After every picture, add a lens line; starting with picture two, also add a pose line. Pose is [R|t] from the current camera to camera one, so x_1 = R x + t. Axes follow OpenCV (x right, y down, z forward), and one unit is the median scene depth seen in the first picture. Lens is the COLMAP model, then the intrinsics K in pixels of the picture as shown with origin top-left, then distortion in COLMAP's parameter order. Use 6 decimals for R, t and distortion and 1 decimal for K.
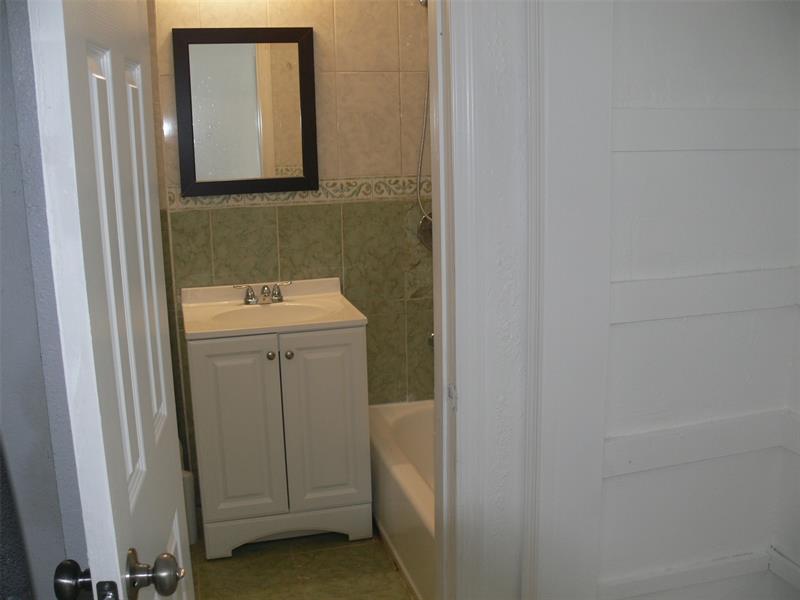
lens RADIAL K [[817.5, 0, 400.0], [0, 817.5, 300.0], [0, 0, 1]] dist [-0.177755, 0.135681]
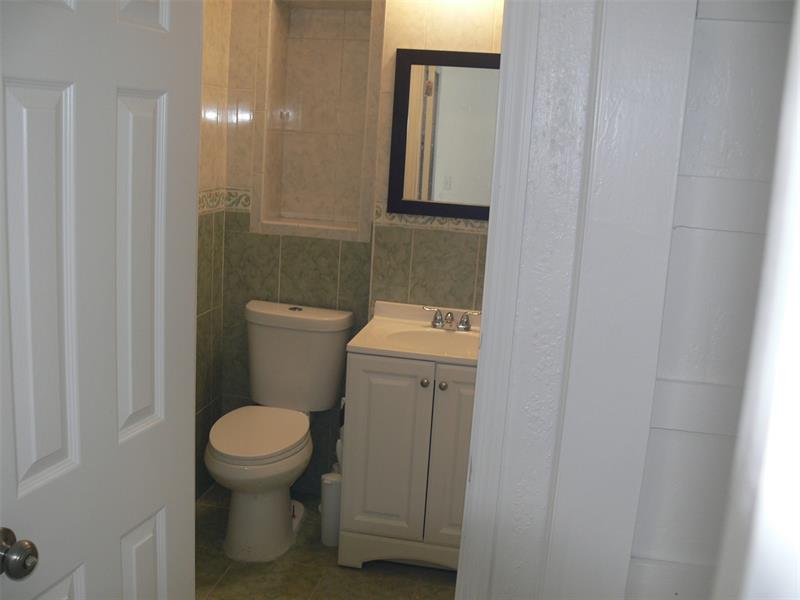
lens RADIAL K [[866.9, 0, 400.4], [0, 866.9, 313.8], [0, 0, 1]] dist [-0.125547, 0.001147]
pose [[0.878364, 0.165128, -0.448565, 0.256175], [-0.180205, 0.983586, 0.009210, -0.013709], [0.442723, 0.072744, 0.893703, 0.030699]]
